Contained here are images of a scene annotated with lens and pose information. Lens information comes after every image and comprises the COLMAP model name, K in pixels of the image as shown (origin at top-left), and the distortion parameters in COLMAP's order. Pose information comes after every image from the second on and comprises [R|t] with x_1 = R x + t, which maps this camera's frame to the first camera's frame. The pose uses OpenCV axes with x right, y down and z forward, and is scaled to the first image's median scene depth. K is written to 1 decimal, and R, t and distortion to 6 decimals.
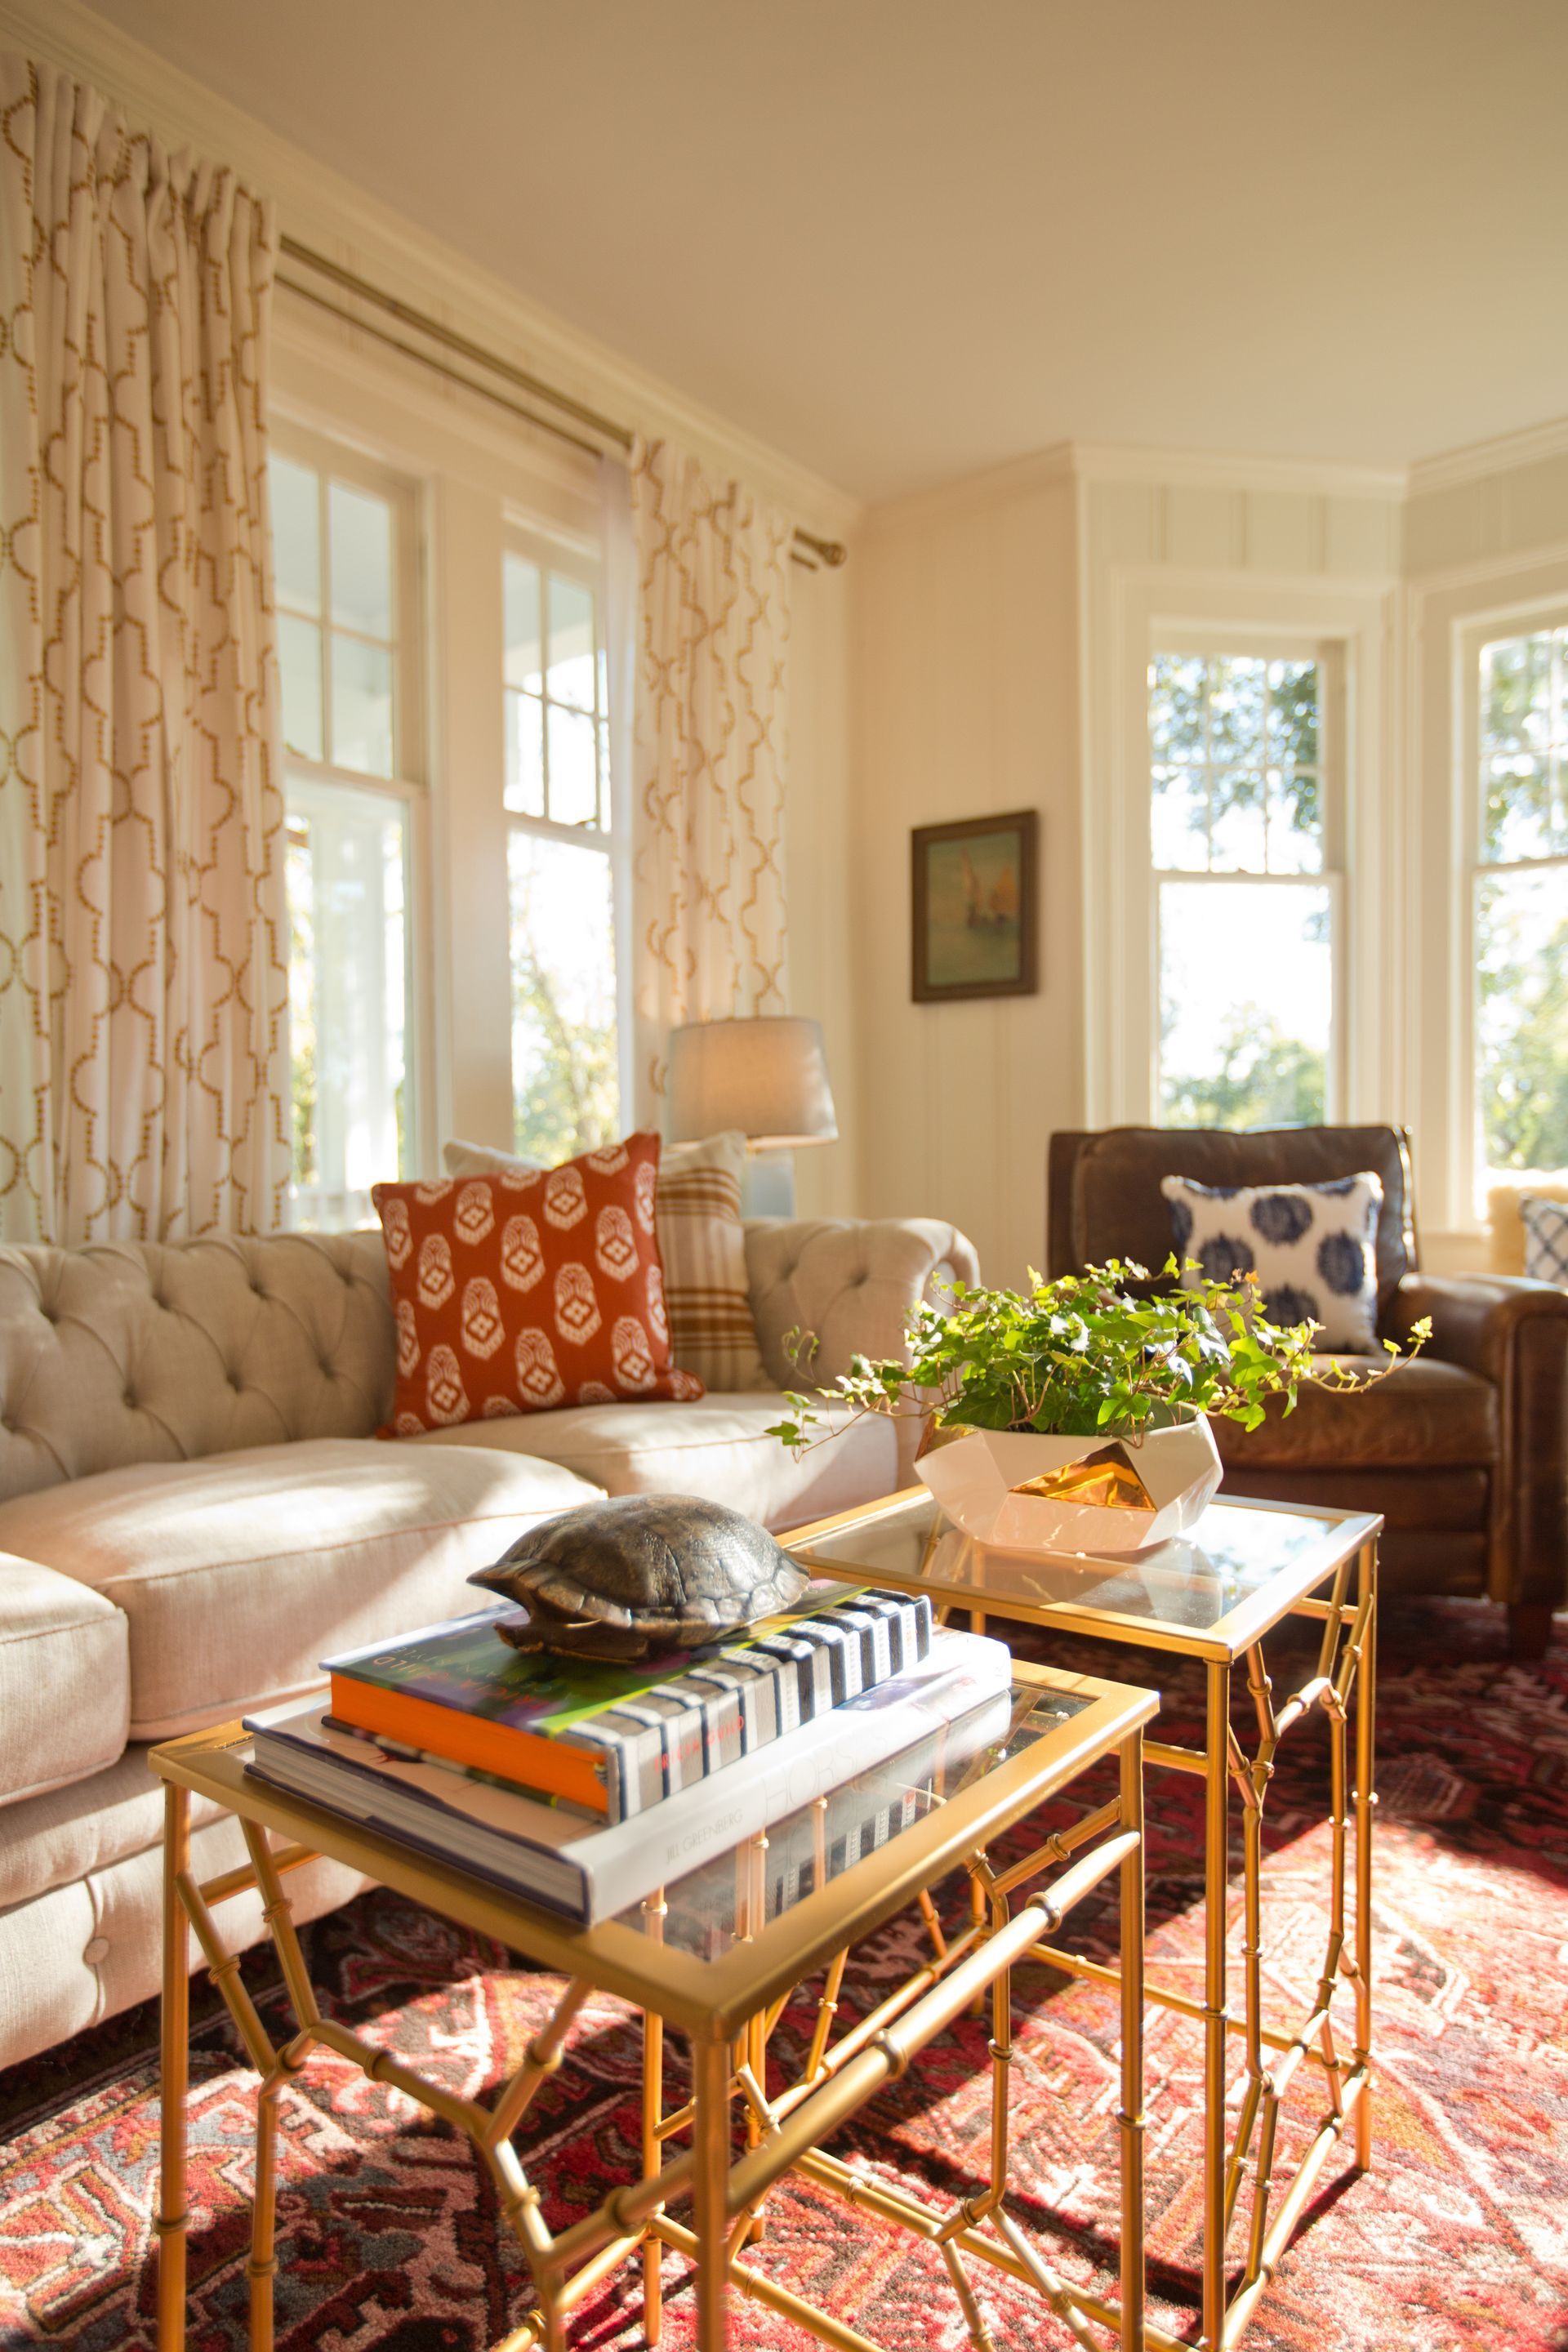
lens RADIAL K [[1415.7, 0, 784.9], [0, 1415.7, 1200.5], [0, 0, 1]] dist [0.011304, 0.022008]
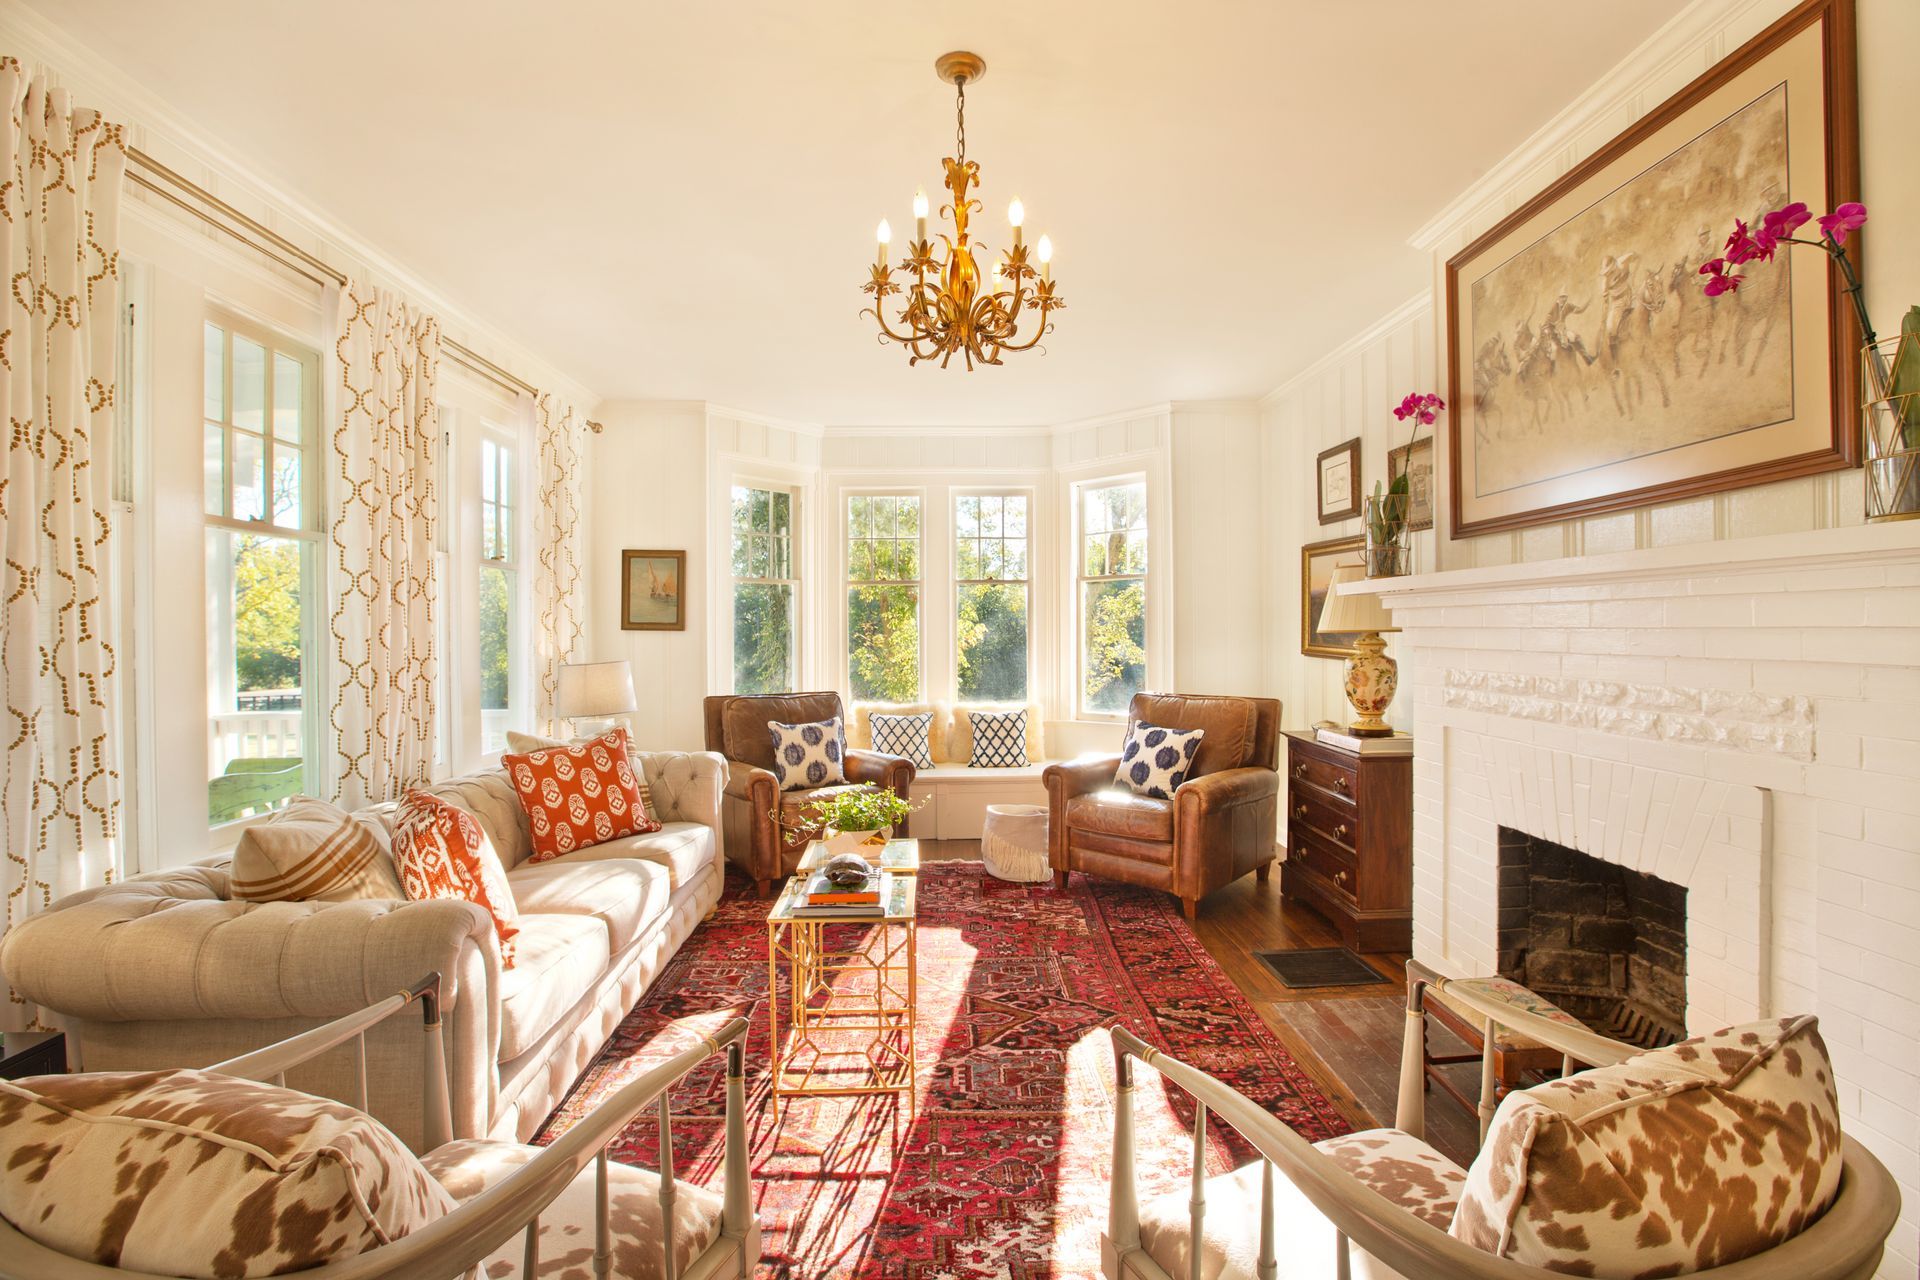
lens RADIAL K [[894.5, 0, 963.9], [0, 894.5, 632.7], [0, 0, 1]] dist [-0.002785, 0.000577]
pose [[0.767629, 0.010206, 0.640814, -0.656546], [0.004994, 0.999748, -0.021906, -0.180858], [-0.640875, 0.020016, 0.767384, -0.633412]]
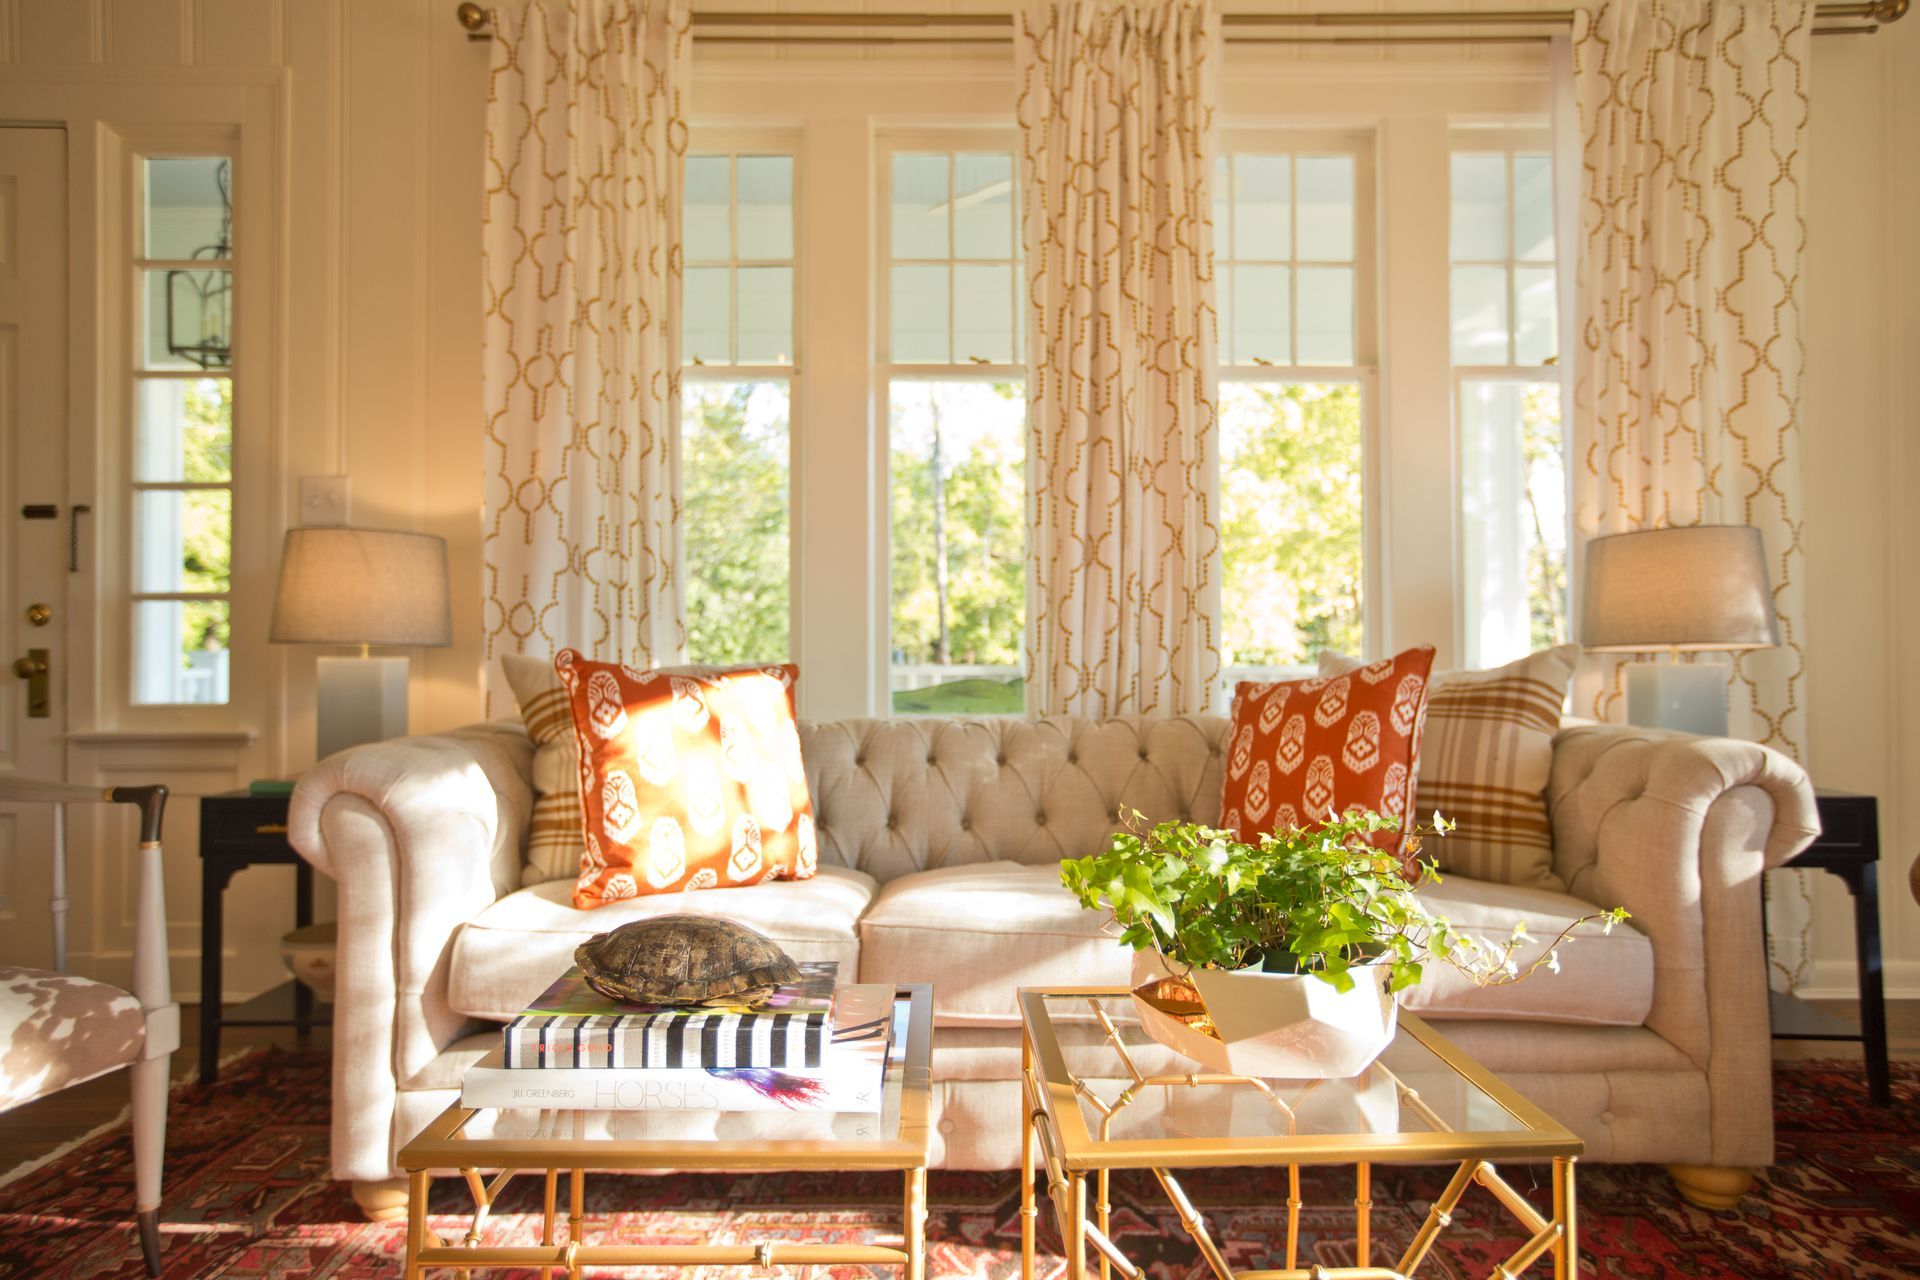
lens RADIAL K [[1097.5, 0, 956.6], [0, 1097.5, 635.3], [0, 0, 1]] dist [-0.003518, 0.010134]
pose [[0.633227, 0.000276, -0.773966, 0.353106], [-0.021023, 0.999637, -0.016843, -0.034152], [0.773681, 0.026937, 0.633003, 0.128187]]
